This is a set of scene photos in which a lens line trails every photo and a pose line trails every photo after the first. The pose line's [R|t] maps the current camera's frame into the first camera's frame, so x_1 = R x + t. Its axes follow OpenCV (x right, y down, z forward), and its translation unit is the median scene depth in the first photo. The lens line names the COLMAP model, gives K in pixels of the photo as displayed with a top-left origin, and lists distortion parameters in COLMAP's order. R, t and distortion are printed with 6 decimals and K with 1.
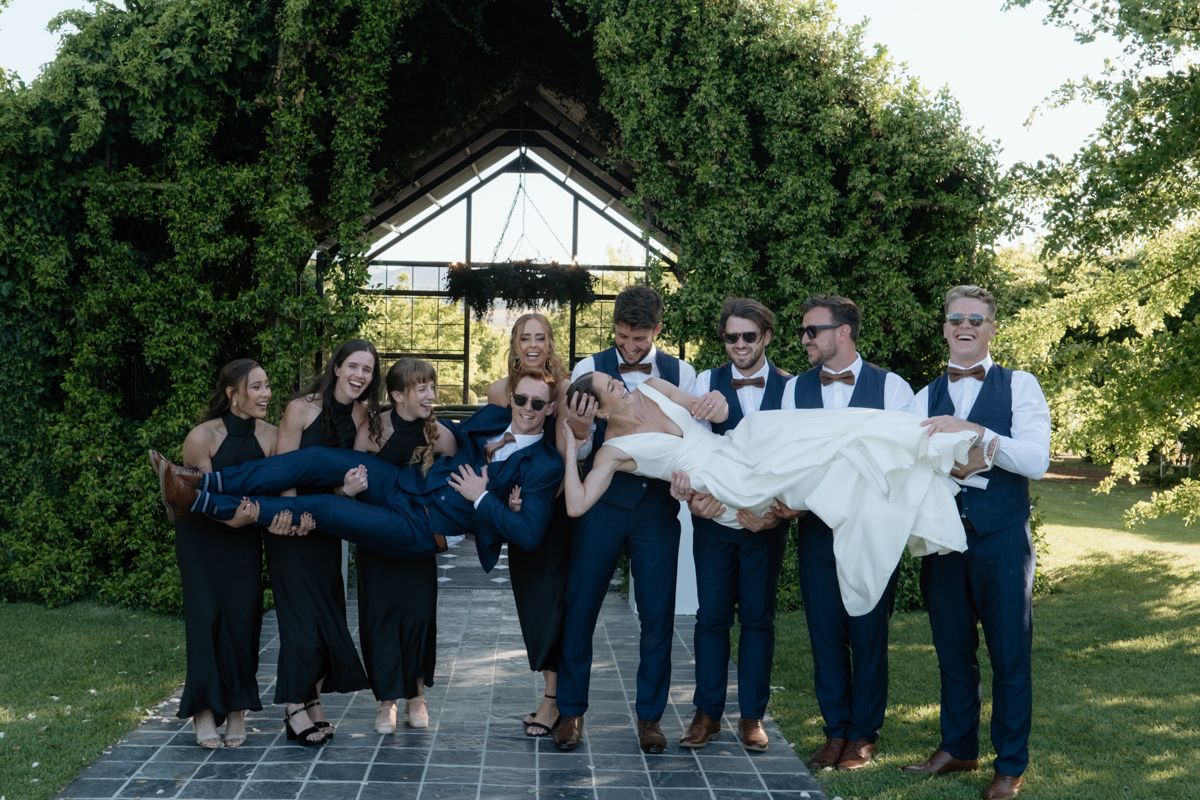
lens RADIAL K [[1117.8, 0, 544.9], [0, 1117.8, 397.5], [0, 0, 1]] dist [-0.019726, 0.011369]
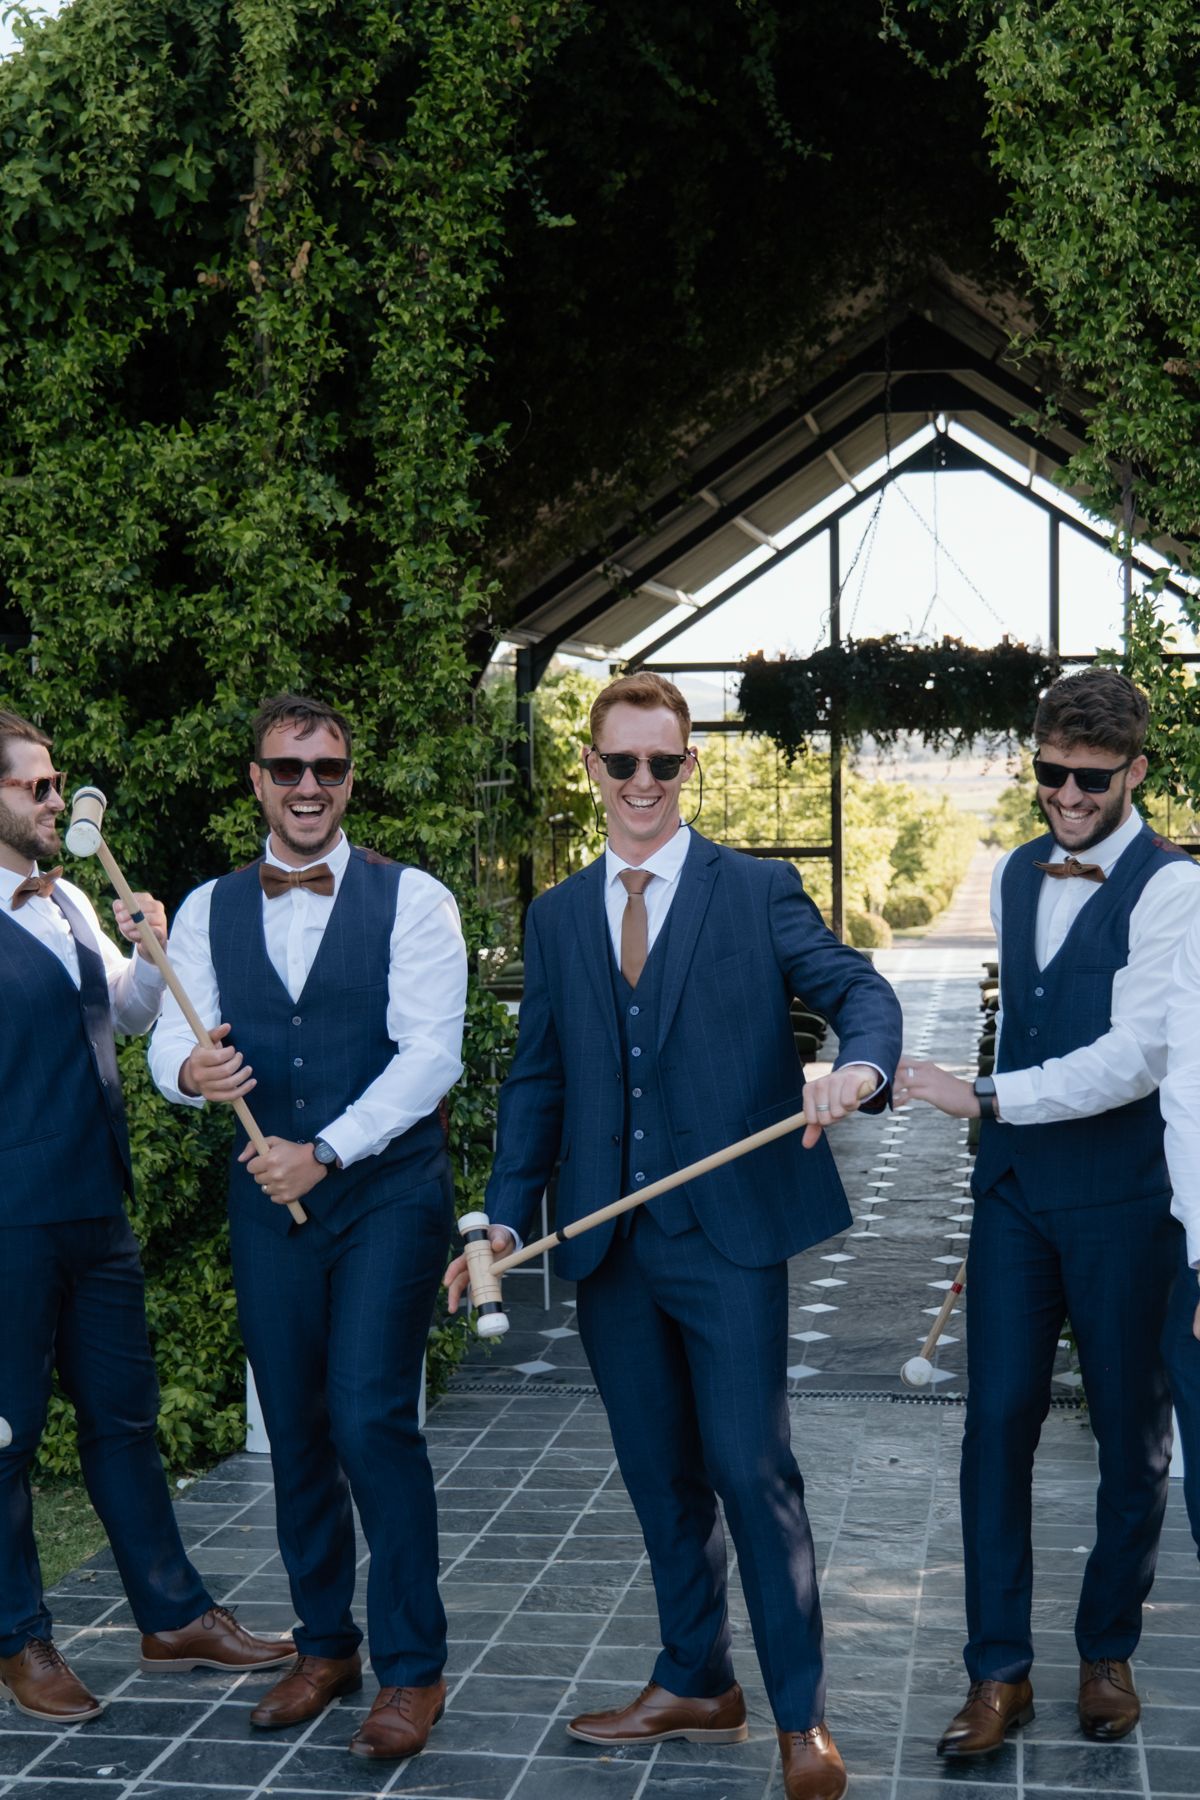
lens RADIAL K [[2248.3, 0, 677.8], [0, 2248.3, 920.2], [0, 0, 1]] dist [0.018876, -0.063182]
pose [[0.989316, -0.023918, -0.143812, 0.045923], [0.023108, 0.999706, -0.007304, -0.003749], [0.143944, 0.003903, 0.989578, 0.156678]]
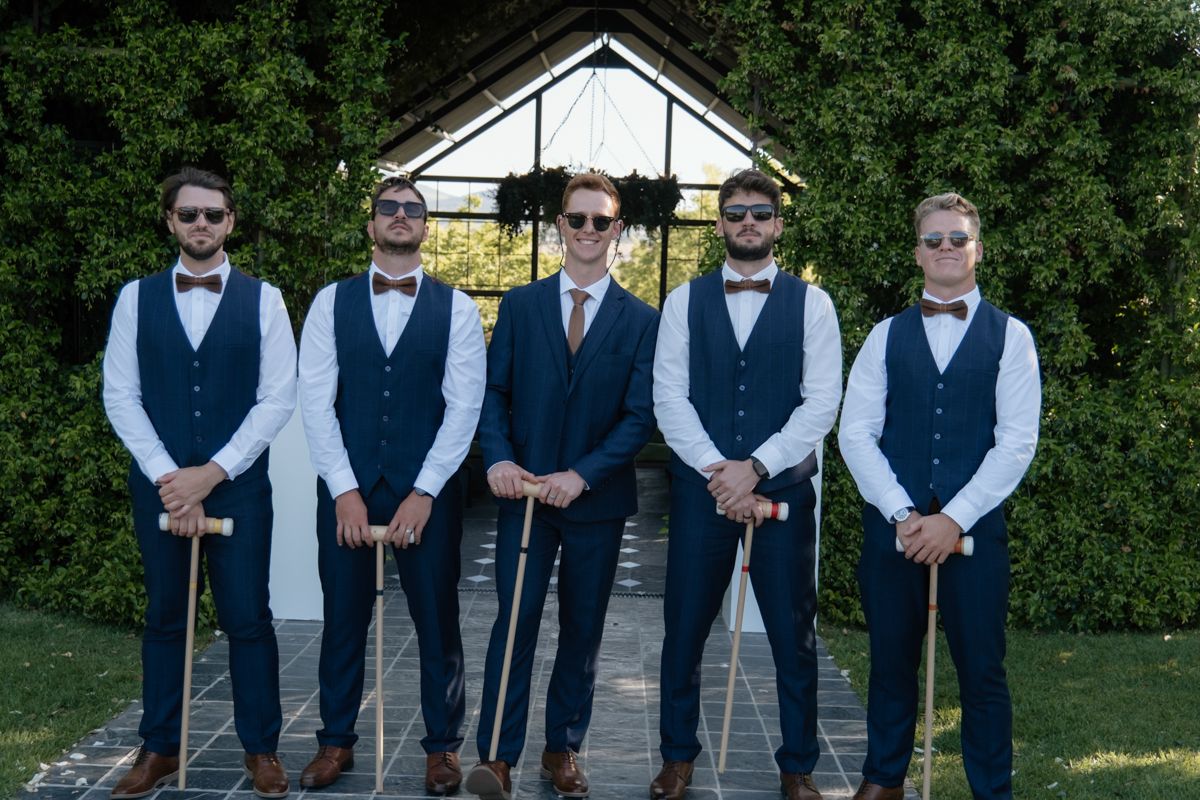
lens RADIAL K [[1352.4, 0, 605.3], [0, 1352.4, 404.2], [0, 0, 1]] dist [-0.008116, -0.065202]
pose [[0.999775, 0.012010, -0.017509, 0.010407], [-0.011229, 0.998967, 0.044042, 0.003016], [0.018020, -0.043836, 0.998876, 0.094095]]
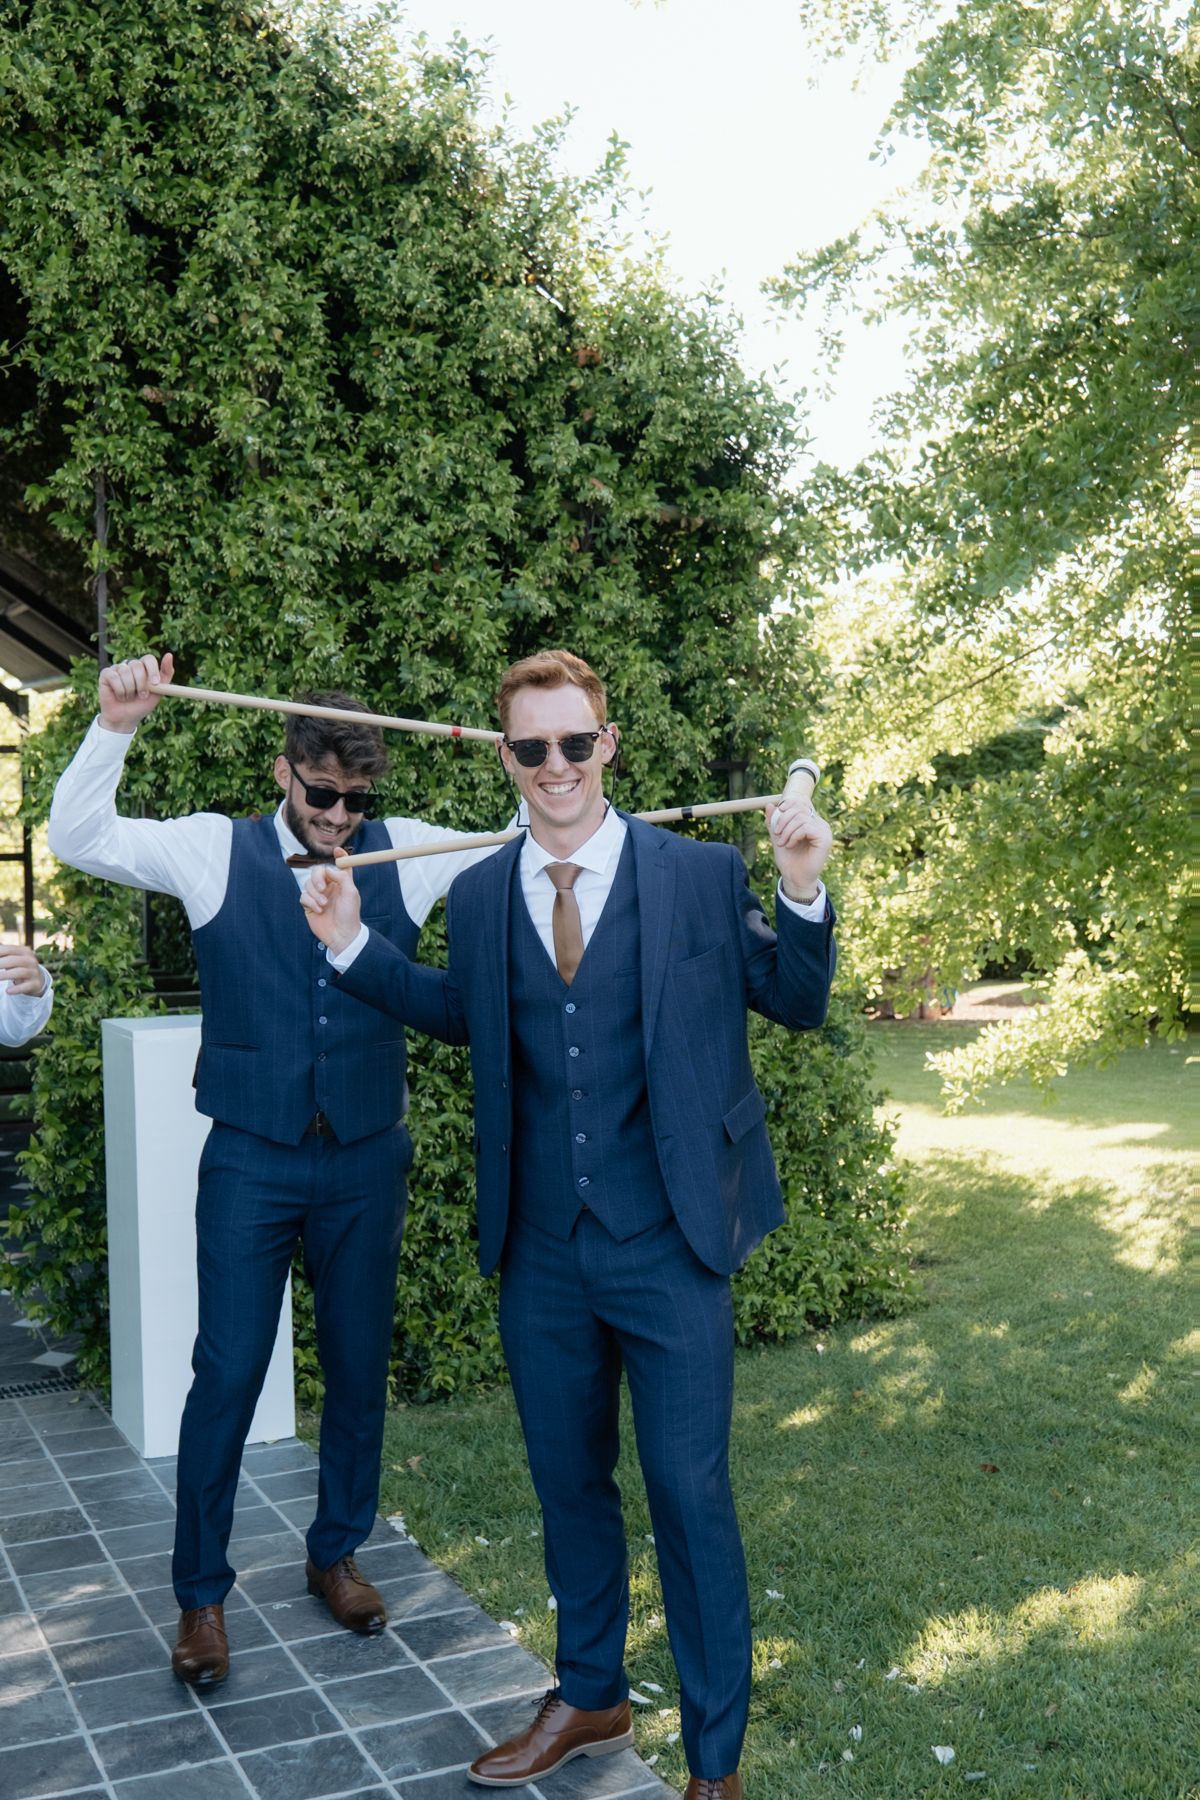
lens RADIAL K [[1833.7, 0, 597.1], [0, 1833.7, 923.5], [0, 0, 1]] dist [0.003672, -0.021229]
pose [[0.911083, -0.048082, 0.409409, -0.031900], [0.045915, 0.998831, 0.015129, -0.006911], [-0.409658, 0.005014, 0.912225, 0.284184]]
